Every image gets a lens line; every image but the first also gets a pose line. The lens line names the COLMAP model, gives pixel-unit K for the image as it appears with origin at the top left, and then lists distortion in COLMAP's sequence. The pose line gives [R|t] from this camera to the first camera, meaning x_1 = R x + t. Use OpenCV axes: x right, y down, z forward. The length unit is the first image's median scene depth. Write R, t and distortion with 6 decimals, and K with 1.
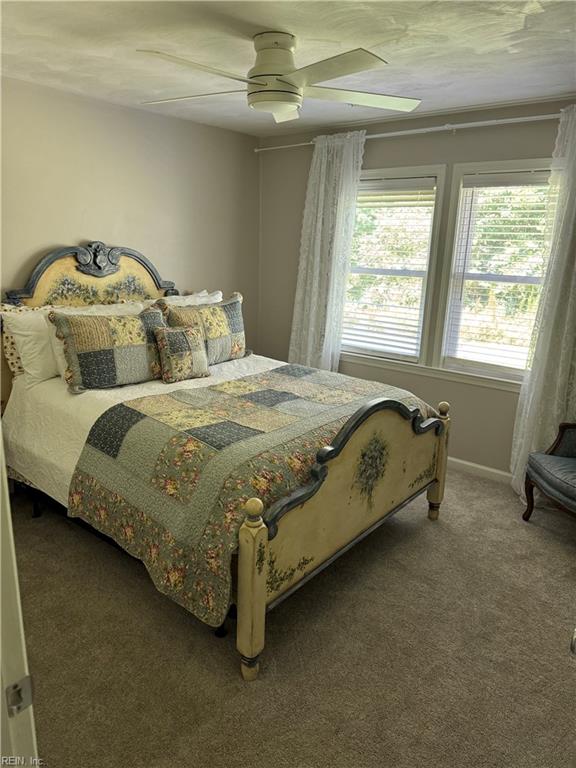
lens RADIAL K [[542.1, 0, 285.7], [0, 542.1, 390.2], [0, 0, 1]] dist [0.048404, -0.055254]
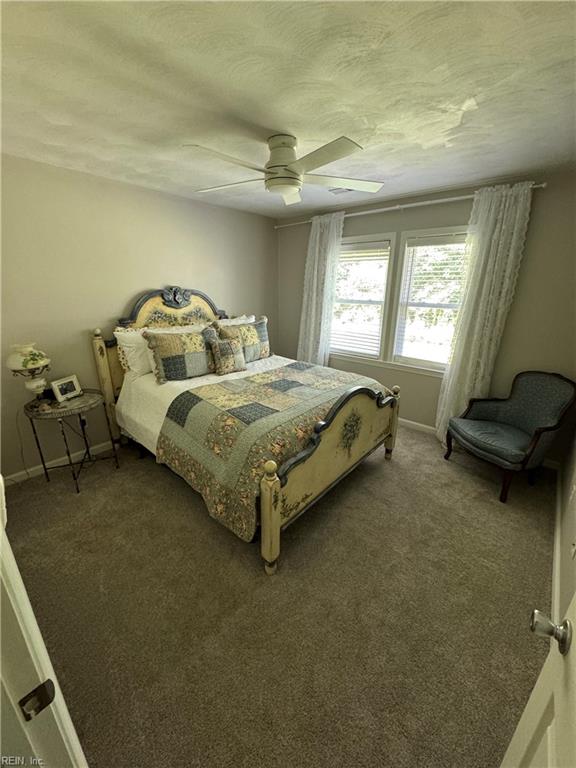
lens RADIAL K [[305.5, 0, 289.7], [0, 305.5, 385.3], [0, 0, 1]] dist [-0.006926, 0.001495]
pose [[0.999564, -0.009240, -0.028034, 0.012293], [0.010611, 0.998735, 0.049159, -0.028958], [0.027544, -0.049435, 0.998397, 0.134003]]
